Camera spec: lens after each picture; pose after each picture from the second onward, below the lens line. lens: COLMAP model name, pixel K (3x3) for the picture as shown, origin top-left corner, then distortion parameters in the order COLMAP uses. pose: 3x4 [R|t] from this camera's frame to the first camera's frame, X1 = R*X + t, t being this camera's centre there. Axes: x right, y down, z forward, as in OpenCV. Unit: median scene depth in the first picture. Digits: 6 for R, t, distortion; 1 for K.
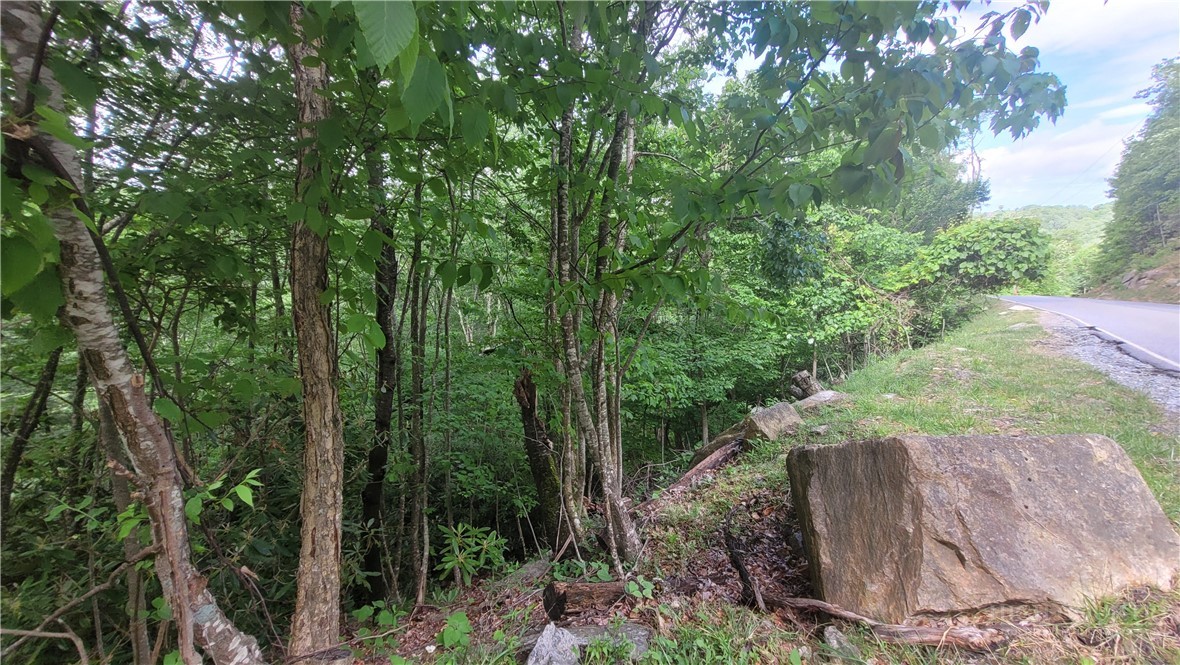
lens RADIAL K [[475.2, 0, 590.0], [0, 475.2, 332.5], [0, 0, 1]] dist [-0.000478, -0.000306]
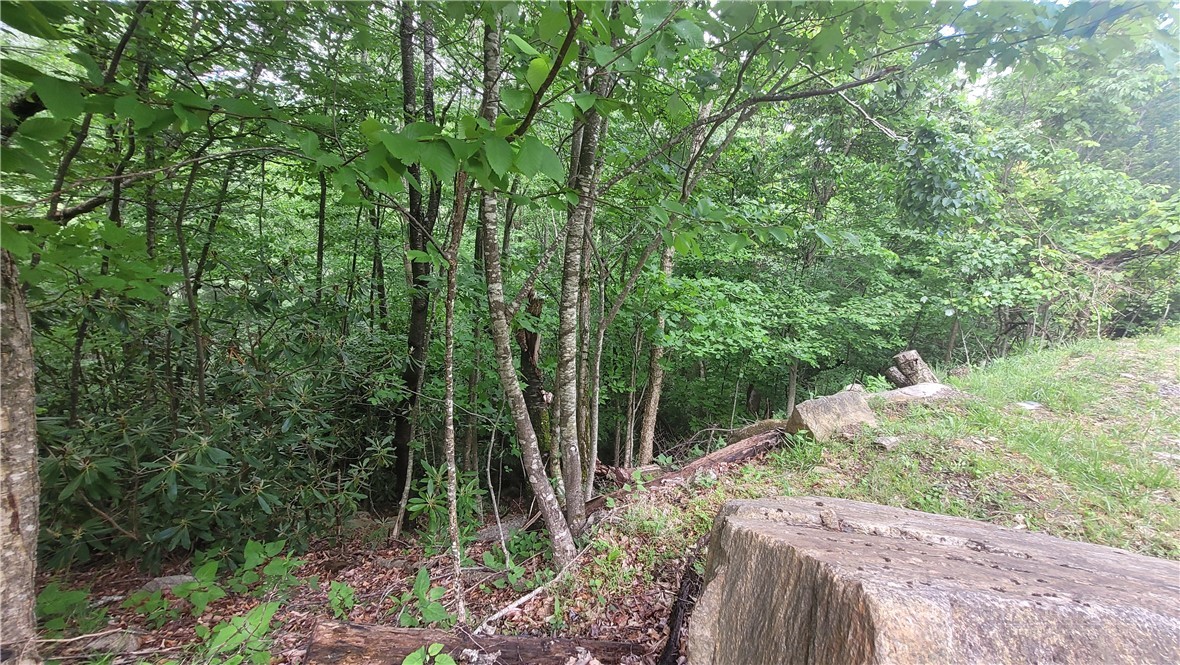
lens RADIAL K [[475.2, 0, 590.0], [0, 475.2, 332.5], [0, 0, 1]] dist [-0.000478, -0.000306]
pose [[0.963918, 0.130340, -0.232106, 0.137291], [-0.098327, 0.984599, 0.144559, -0.005757], [0.247373, -0.116521, 0.961889, 0.165629]]
